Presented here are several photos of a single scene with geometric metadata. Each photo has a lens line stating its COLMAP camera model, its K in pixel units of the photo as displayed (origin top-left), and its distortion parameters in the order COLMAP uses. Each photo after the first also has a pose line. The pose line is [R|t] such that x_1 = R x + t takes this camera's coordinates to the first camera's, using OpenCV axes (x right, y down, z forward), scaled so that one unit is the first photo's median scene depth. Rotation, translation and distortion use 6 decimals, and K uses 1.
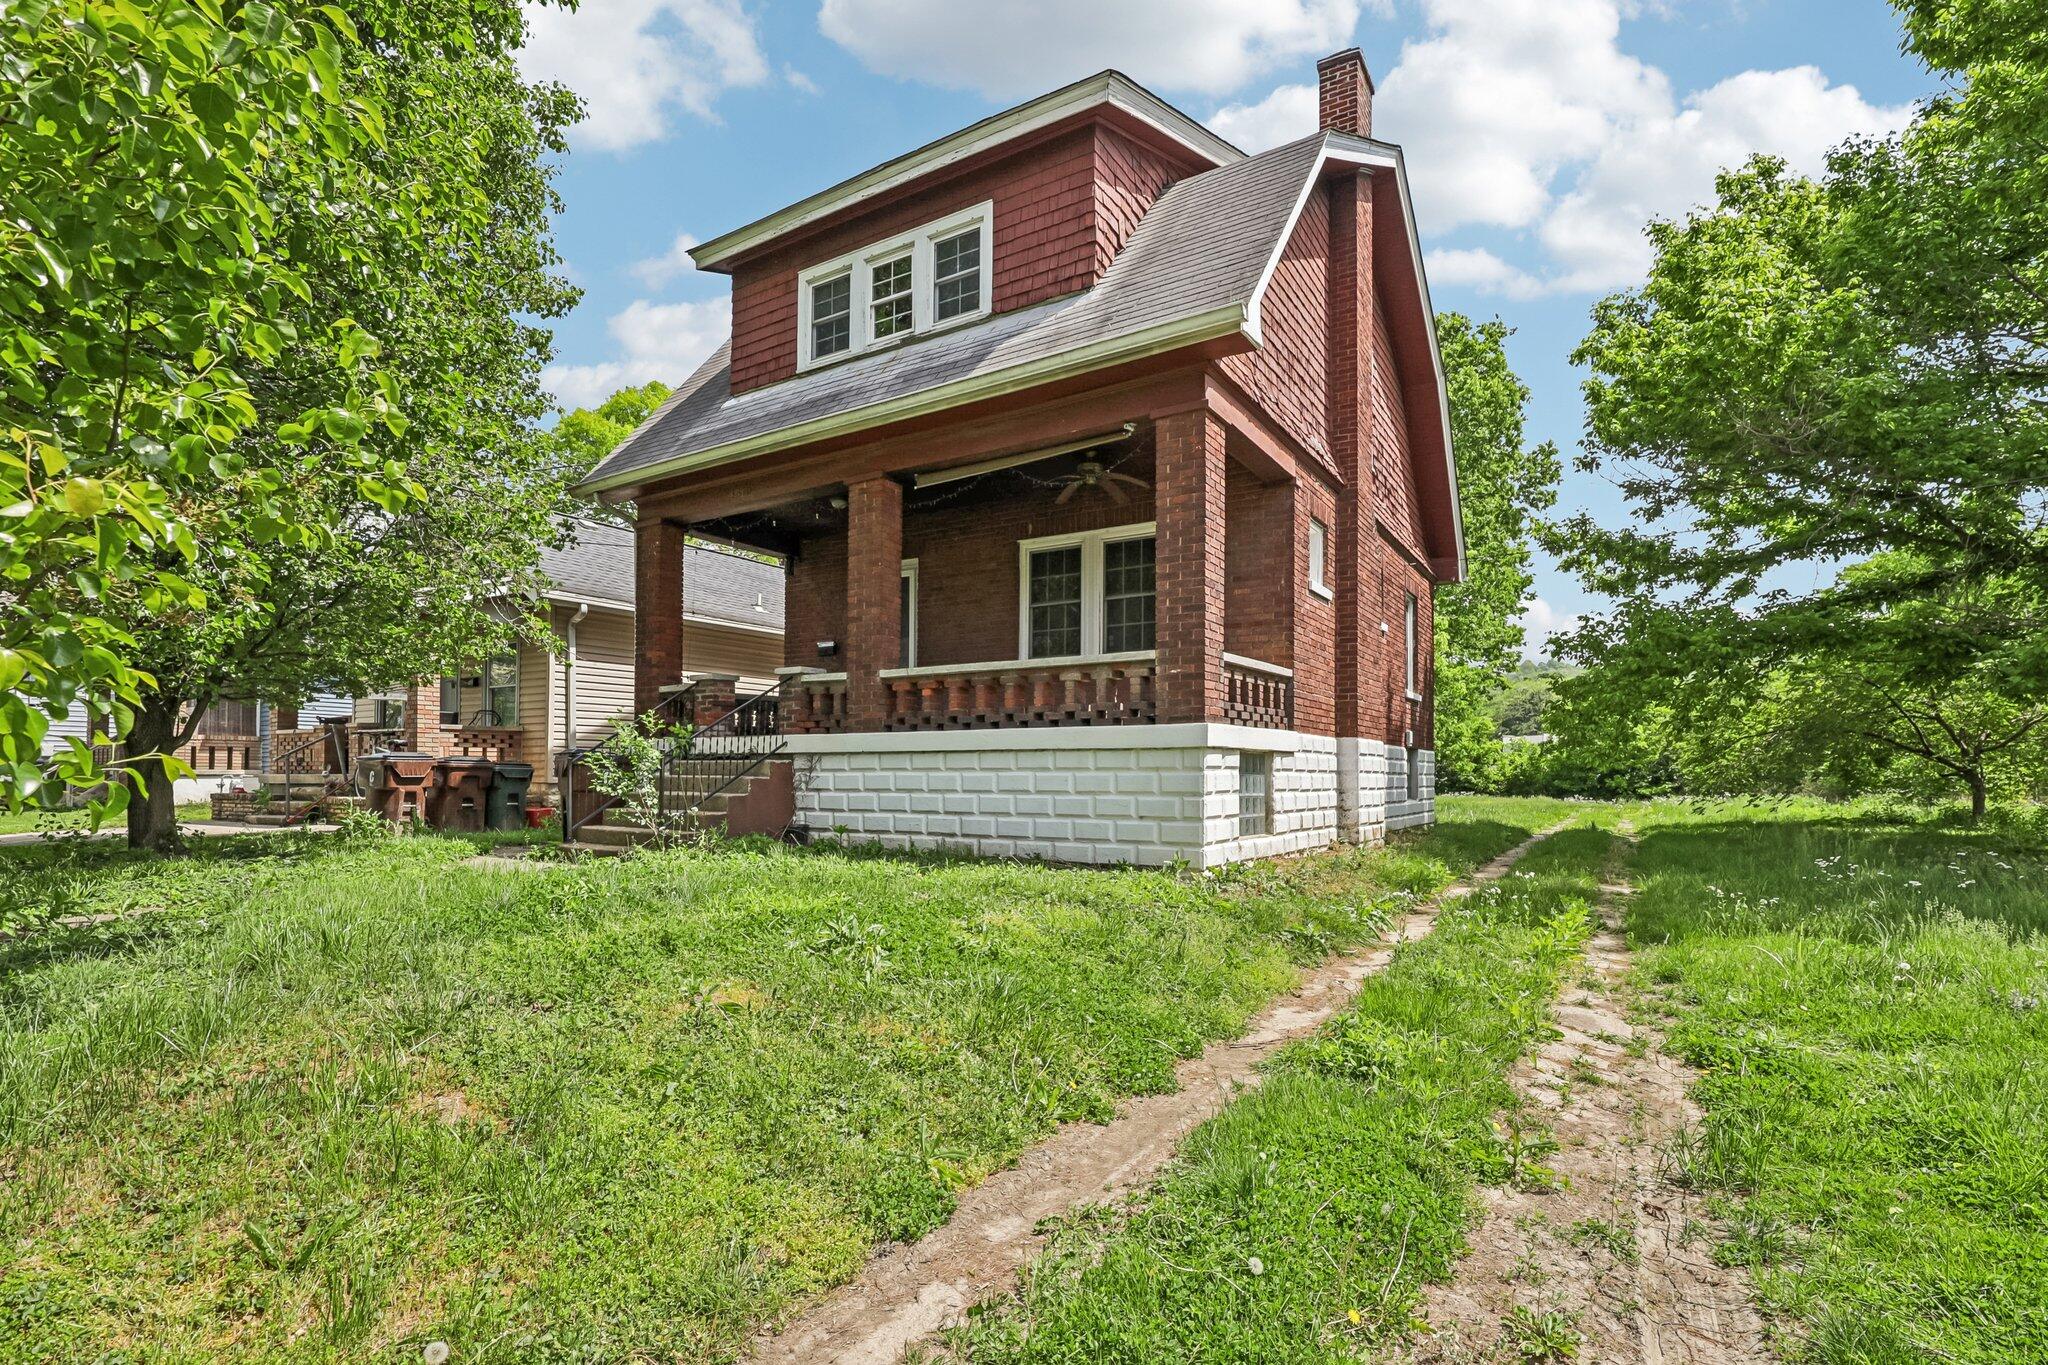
lens RADIAL K [[966.0, 0, 1027.5], [0, 966.0, 727.7], [0, 0, 1]] dist [0.000652, 0.000085]
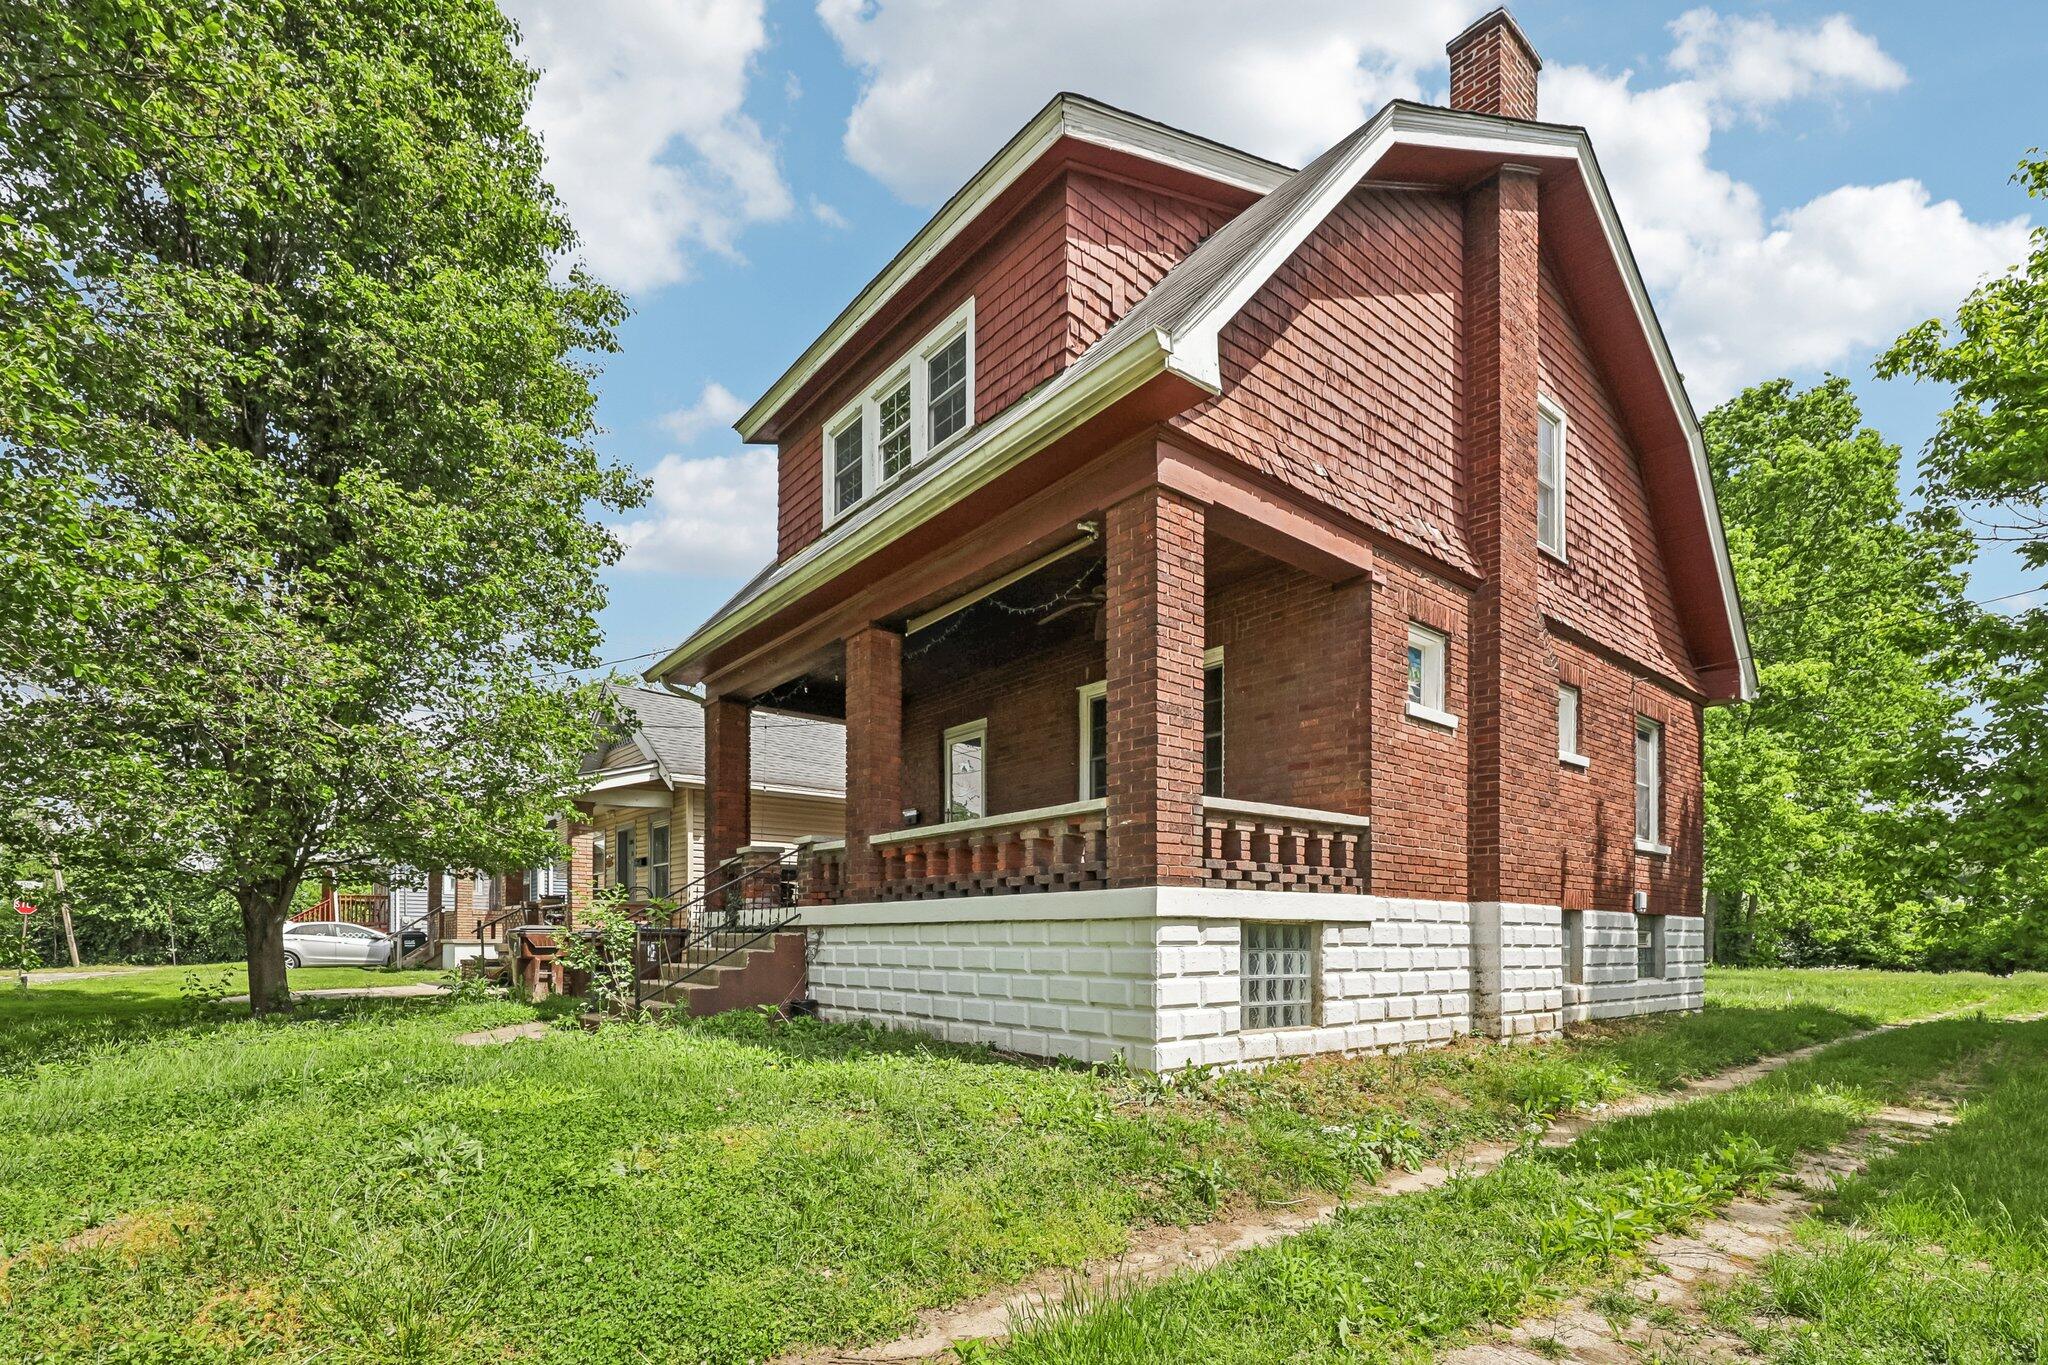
lens RADIAL K [[927.3, 0, 980.8], [0, 927.3, 914.1], [0, 0, 1]] dist [-0.002241, 0.000354]
pose [[0.944183, -0.007726, -0.329330, 0.228606], [0.013701, 0.999781, 0.015826, 0.002737], [0.329136, -0.019454, 0.944082, 0.183666]]
